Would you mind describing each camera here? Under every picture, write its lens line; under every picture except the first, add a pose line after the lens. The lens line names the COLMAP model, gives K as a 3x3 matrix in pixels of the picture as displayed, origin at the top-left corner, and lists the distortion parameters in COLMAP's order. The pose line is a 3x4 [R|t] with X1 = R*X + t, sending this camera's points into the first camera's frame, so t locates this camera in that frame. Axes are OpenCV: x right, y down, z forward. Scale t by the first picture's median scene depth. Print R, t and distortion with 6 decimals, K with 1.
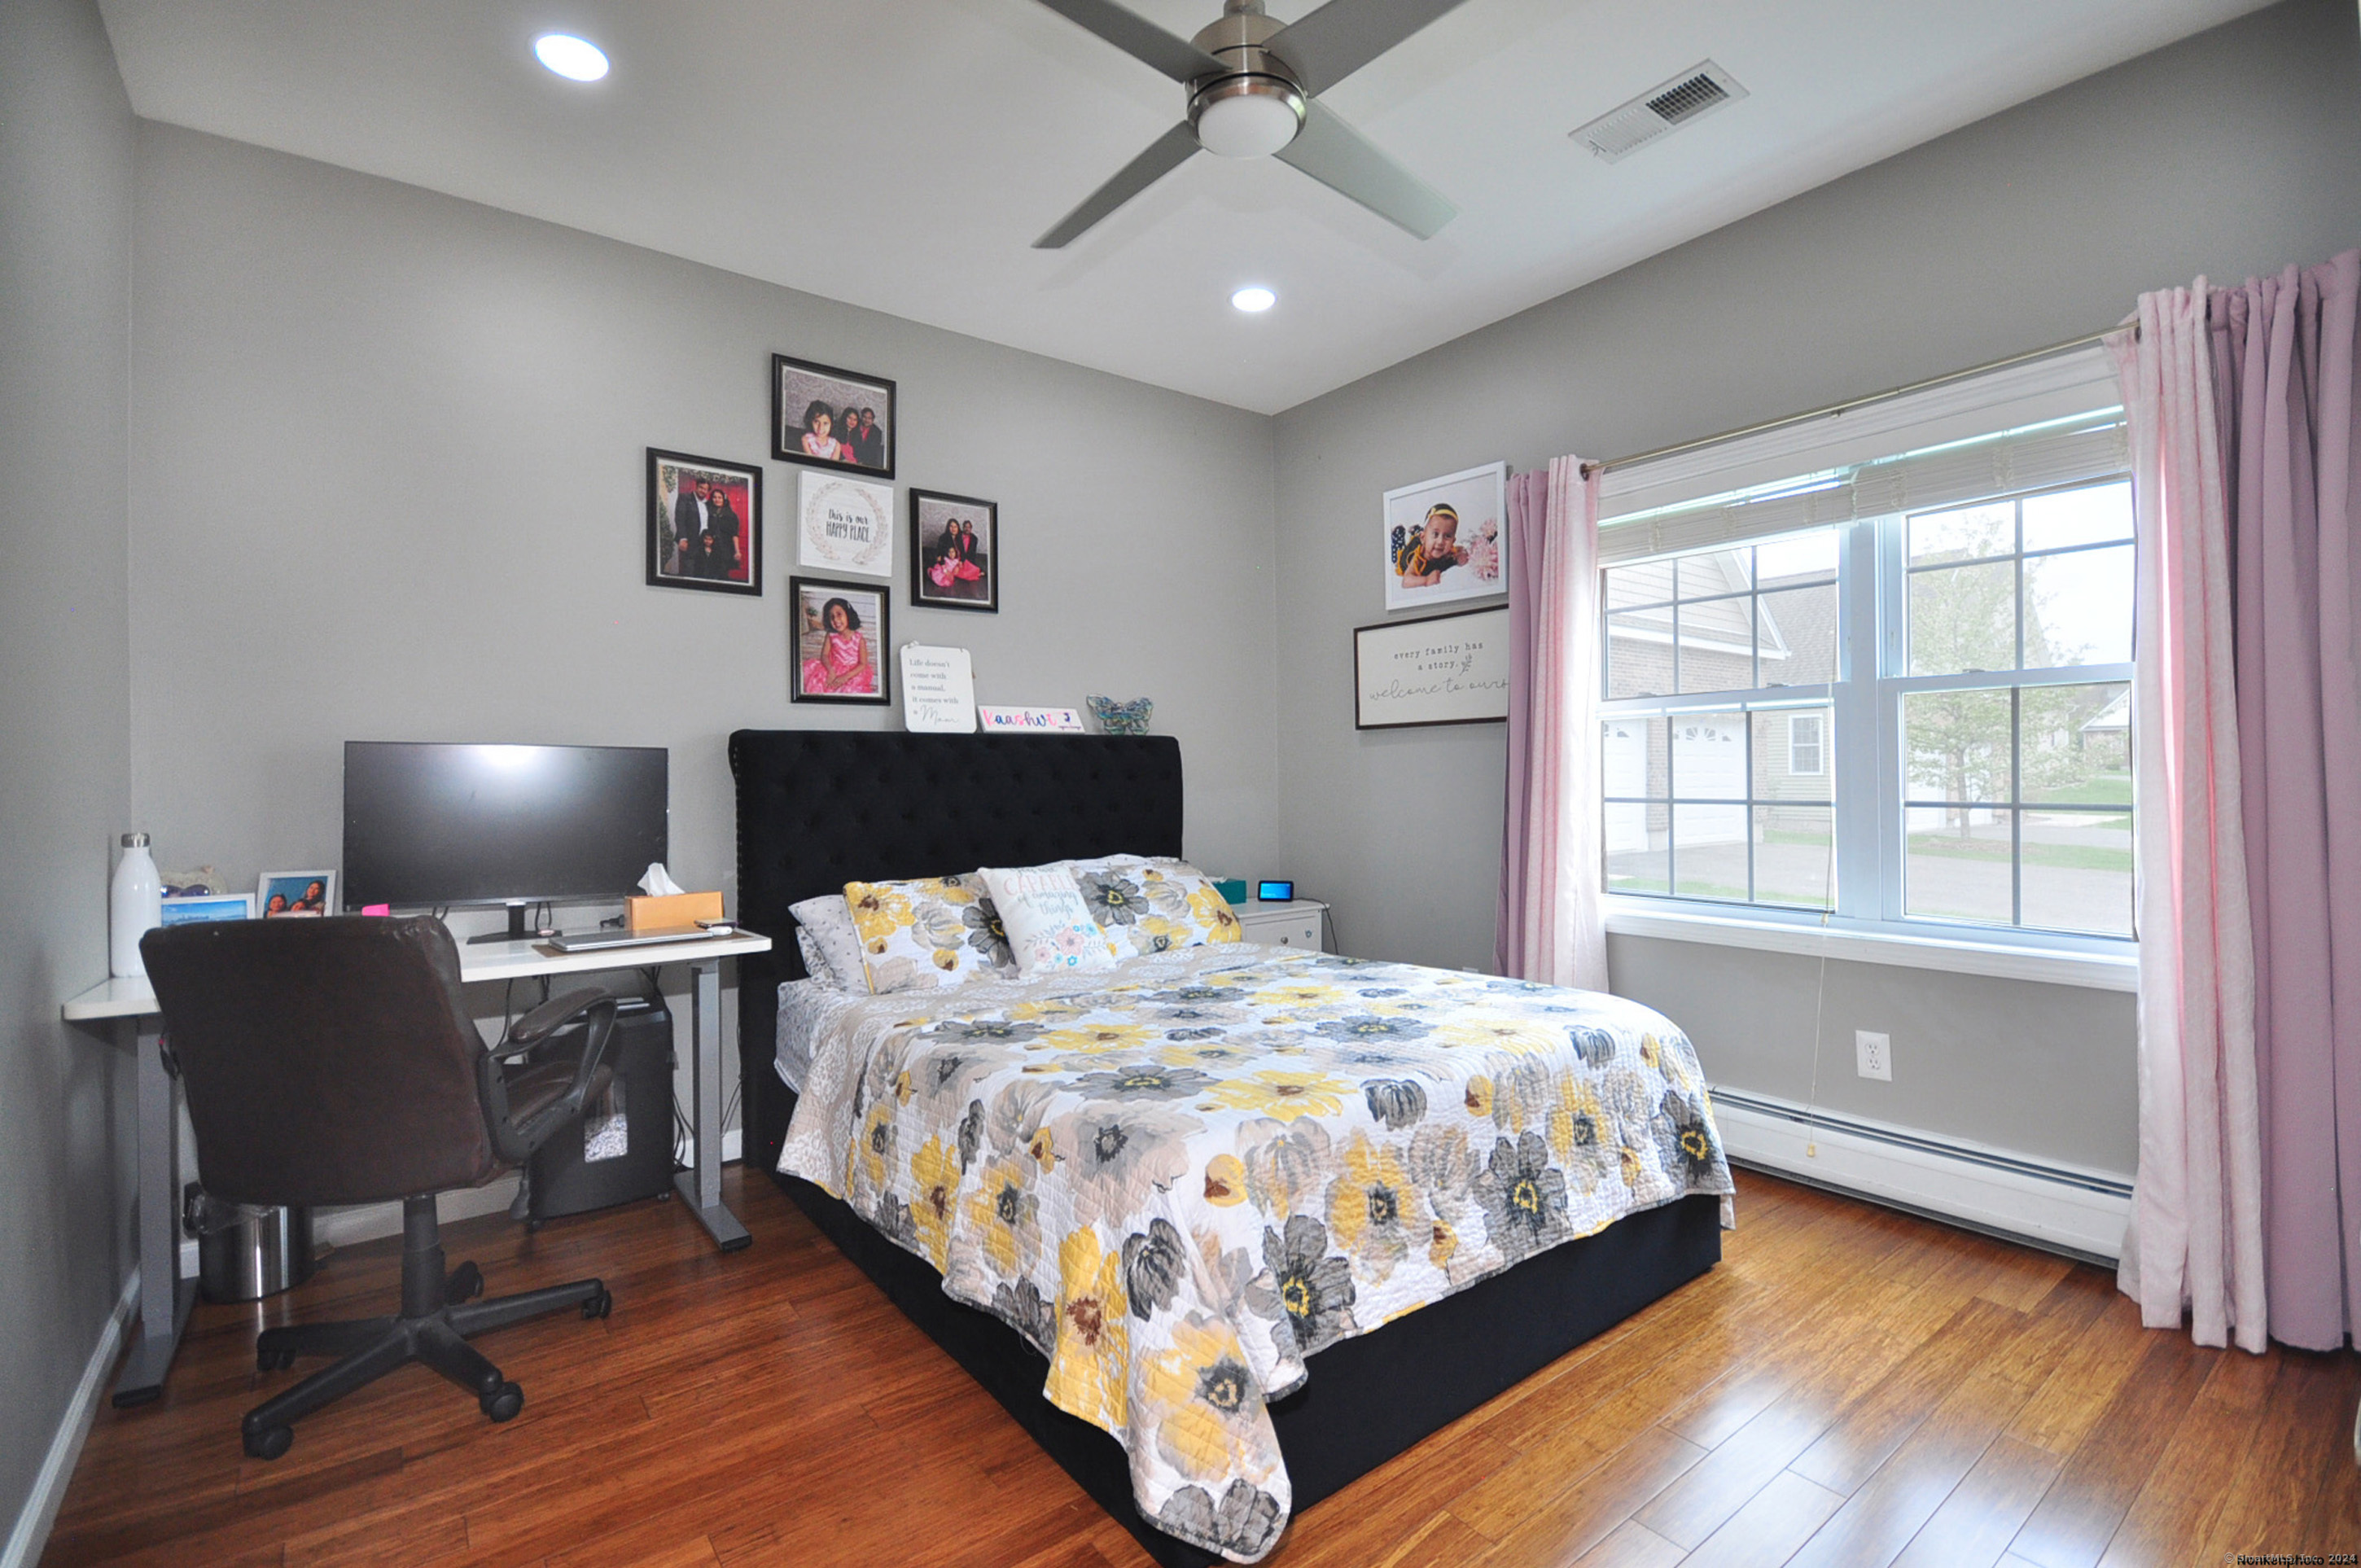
lens RADIAL K [[1068.5, 0, 1197.2], [0, 1068.5, 786.5], [0, 0, 1]] dist [0.002149, 0.000017]
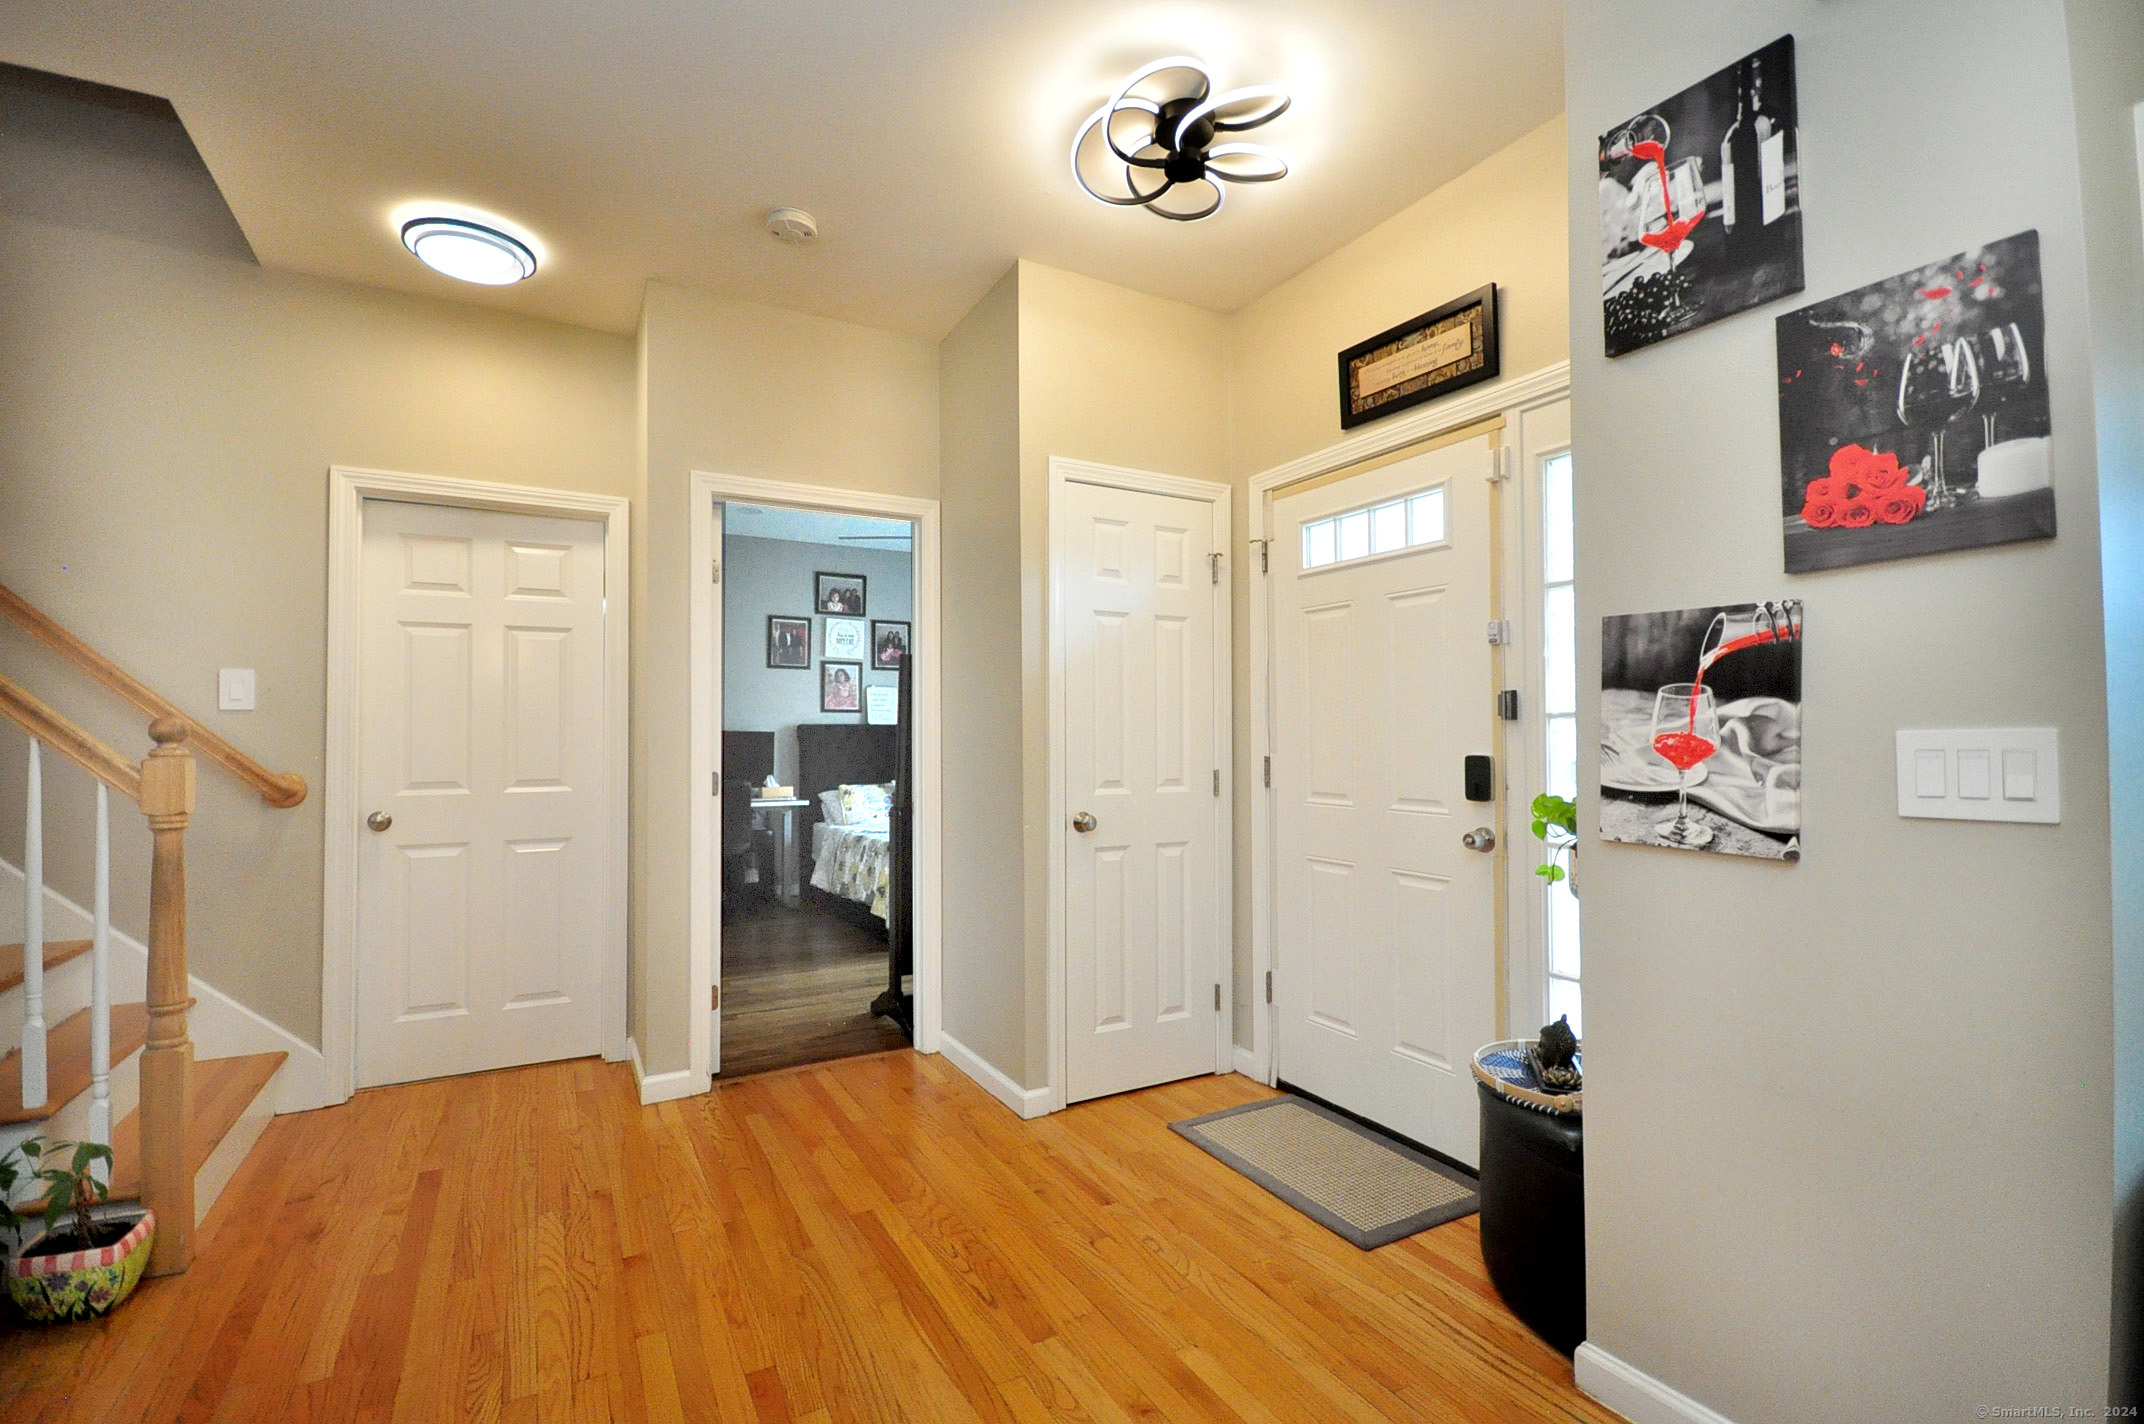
lens RADIAL K [[937.5, 0, 1065.2], [0, 937.5, 724.7], [0, 0, 1]] dist [-0.001526, -0.000307]
pose [[0.990050, 0.008395, -0.140463, 0.471561], [-0.010642, 0.999827, -0.015250, -0.023113], [0.140311, 0.016593, 0.989968, -1.039121]]
